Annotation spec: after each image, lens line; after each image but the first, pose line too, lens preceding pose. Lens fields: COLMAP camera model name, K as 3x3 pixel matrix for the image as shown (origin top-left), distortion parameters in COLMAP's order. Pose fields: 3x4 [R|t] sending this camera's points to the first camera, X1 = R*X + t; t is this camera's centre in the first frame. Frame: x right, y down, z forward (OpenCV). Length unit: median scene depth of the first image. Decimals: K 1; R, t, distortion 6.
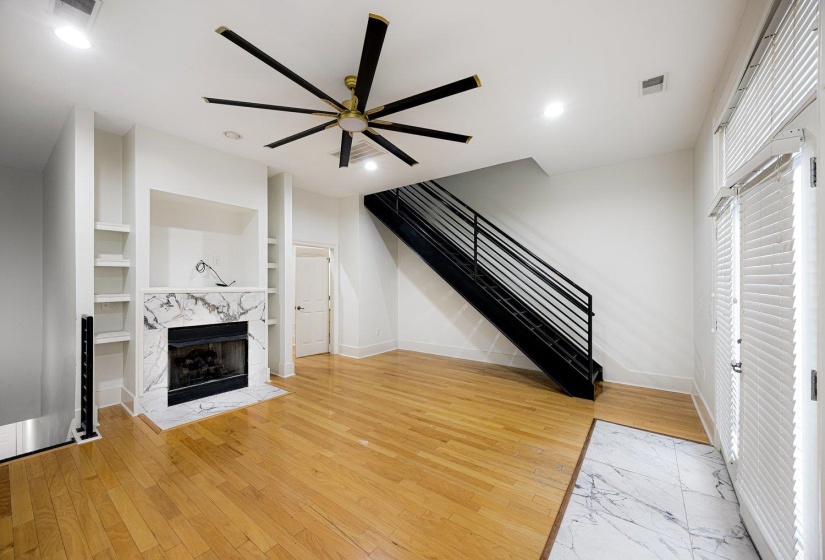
lens RADIAL K [[317.8, 0, 412.4], [0, 317.8, 282.9], [0, 0, 1]] dist [0.000646, 0.000108]
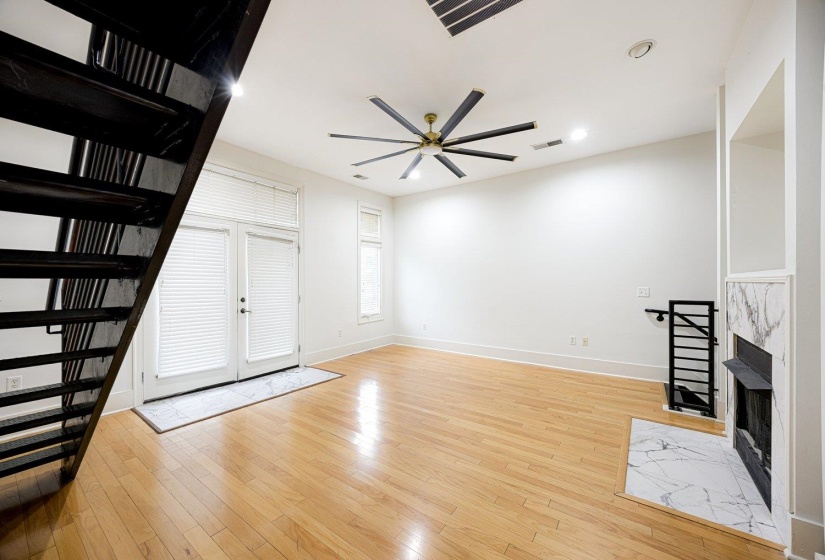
lens RADIAL K [[326.7, 0, 409.3], [0, 326.7, 283.7], [0, 0, 1]] dist [0.000467, 0.000316]
pose [[-0.999997, 0.001995, -0.001520, -0.091488], [0.001995, 0.999998, -0.000134, 0.046443], [0.001520, -0.000137, -0.999999, 2.163135]]
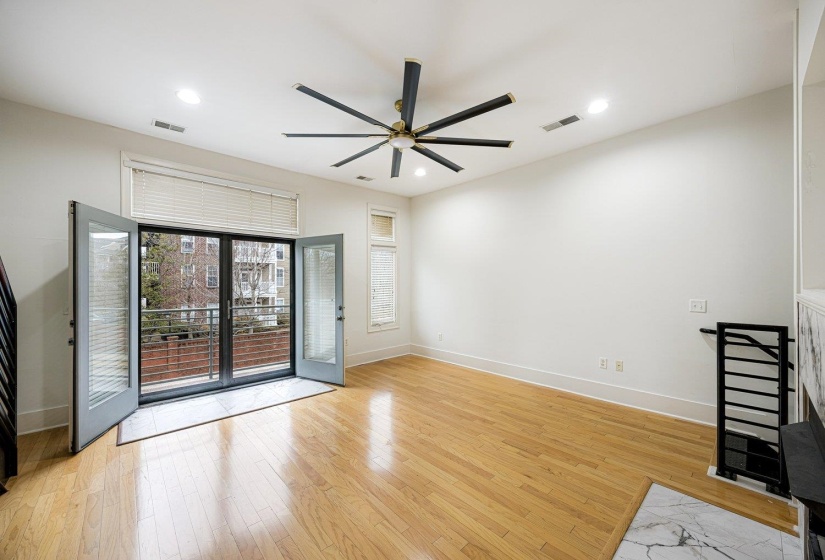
lens RADIAL K [[326.7, 0, 409.3], [0, 326.7, 283.7], [0, 0, 1]] dist [0.000467, 0.000316]
pose [[-0.980285, 0.003755, 0.197552, -0.412646], [0.003660, 0.999993, -0.000846, 0.006991], [-0.197553, -0.000107, -0.980292, 1.973911]]
